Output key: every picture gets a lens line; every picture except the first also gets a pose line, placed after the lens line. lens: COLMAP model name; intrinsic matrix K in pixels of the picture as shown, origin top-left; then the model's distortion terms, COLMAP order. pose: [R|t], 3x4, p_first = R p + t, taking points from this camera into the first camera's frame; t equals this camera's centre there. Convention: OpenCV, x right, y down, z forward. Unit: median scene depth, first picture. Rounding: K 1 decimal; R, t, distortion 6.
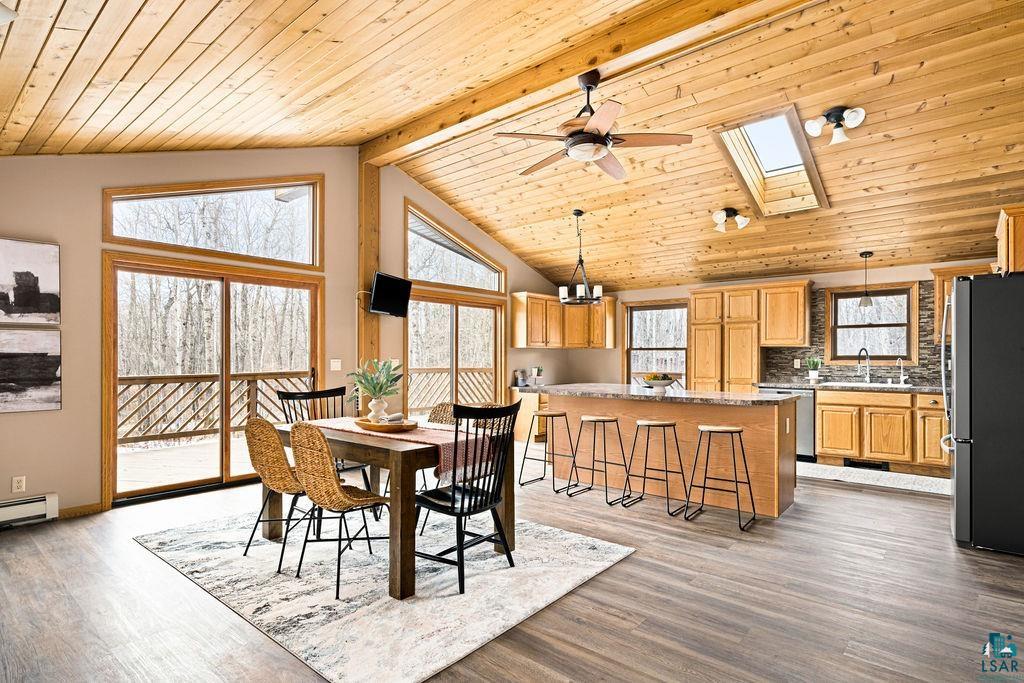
lens RADIAL K [[531.5, 0, 512.2], [0, 531.5, 354.0], [0, 0, 1]] dist [0.001254, 0.000141]
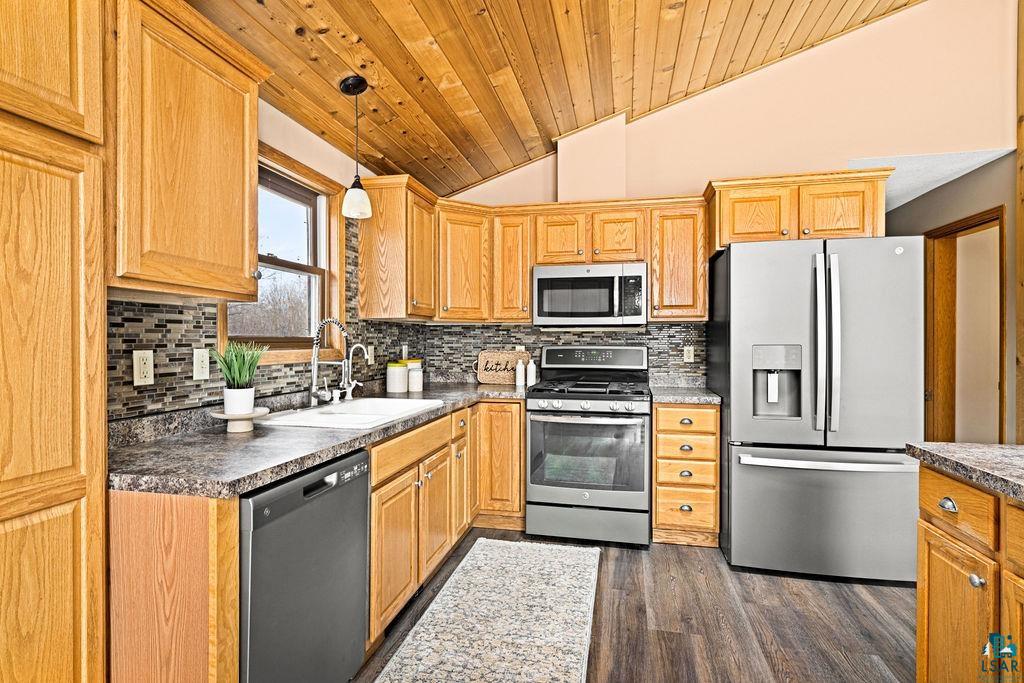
lens RADIAL K [[519.0, 0, 512.0], [0, 519.0, 341.5], [0, 0, 1]] dist [-0.000361, -0.000333]
pose [[-0.475022, -0.000281, 0.879974, 0.236423], [-0.003033, 0.999995, -0.001319, 0.005688], [-0.879968, -0.003296, -0.475021, 0.962229]]
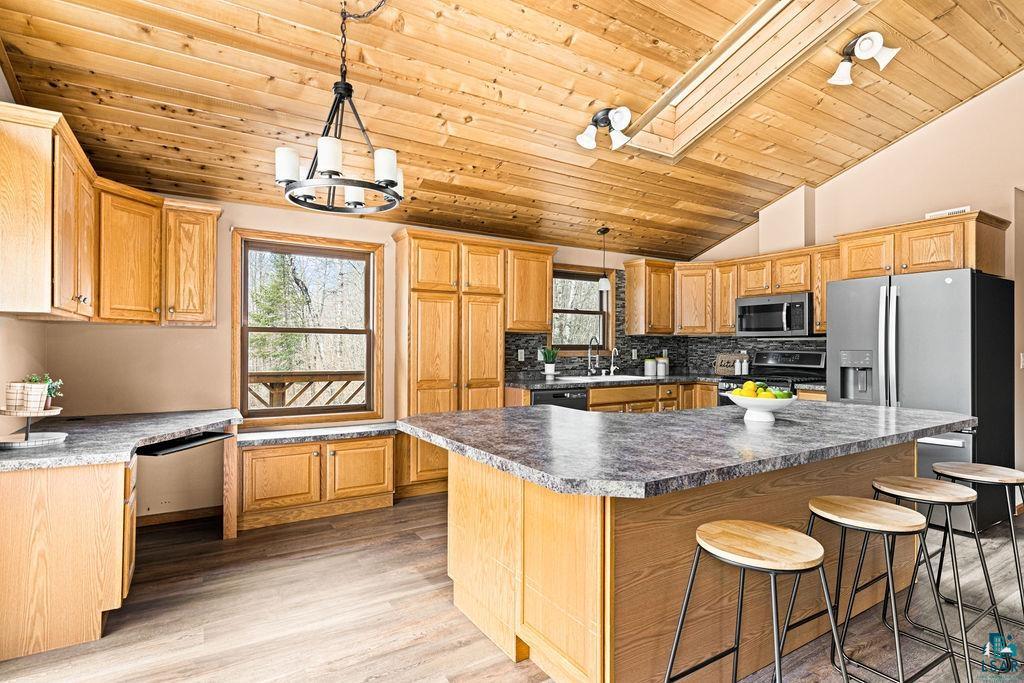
lens RADIAL K [[519.0, 0, 512.0], [0, 519.0, 341.5], [0, 0, 1]] dist [-0.000361, -0.000333]
pose [[0.302896, 0.009266, 0.952979, -0.179864], [-0.006482, 0.999950, -0.007662, 0.004244], [-0.953002, -0.003856, 0.302941, 0.785793]]
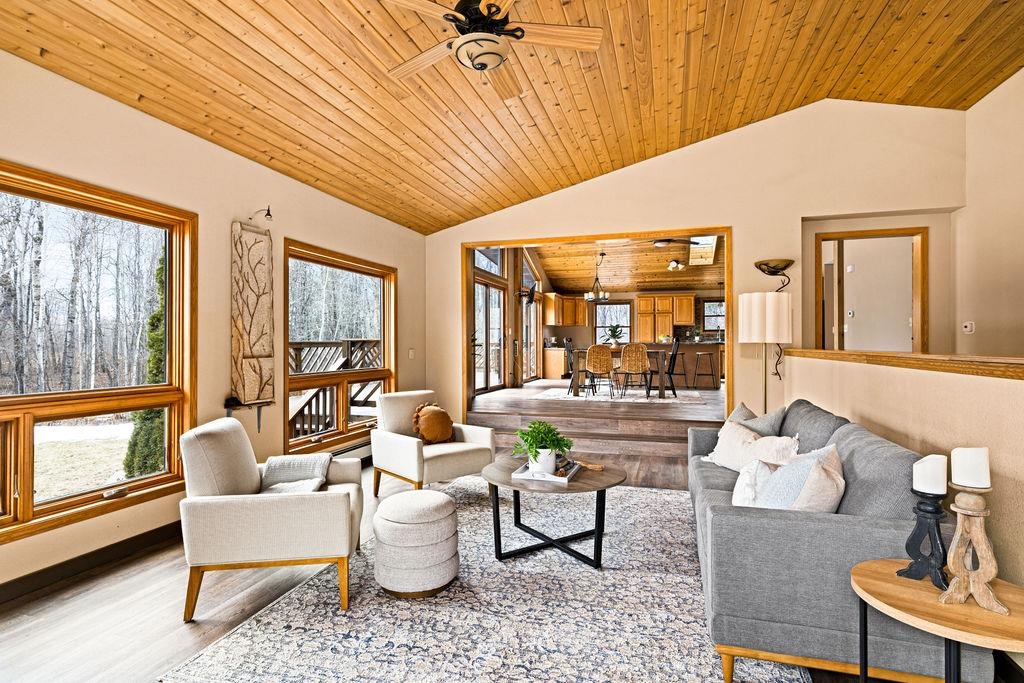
lens RADIAL K [[531.0, 0, 510.0], [0, 531.0, 335.7], [0, 0, 1]] dist [-0.000397, 0.000159]
pose [[0.912808, 0.003511, 0.408374, -0.922841], [0.001177, 0.999936, -0.011228, 0.047326], [-0.408388, 0.010729, 0.912746, -0.586334]]
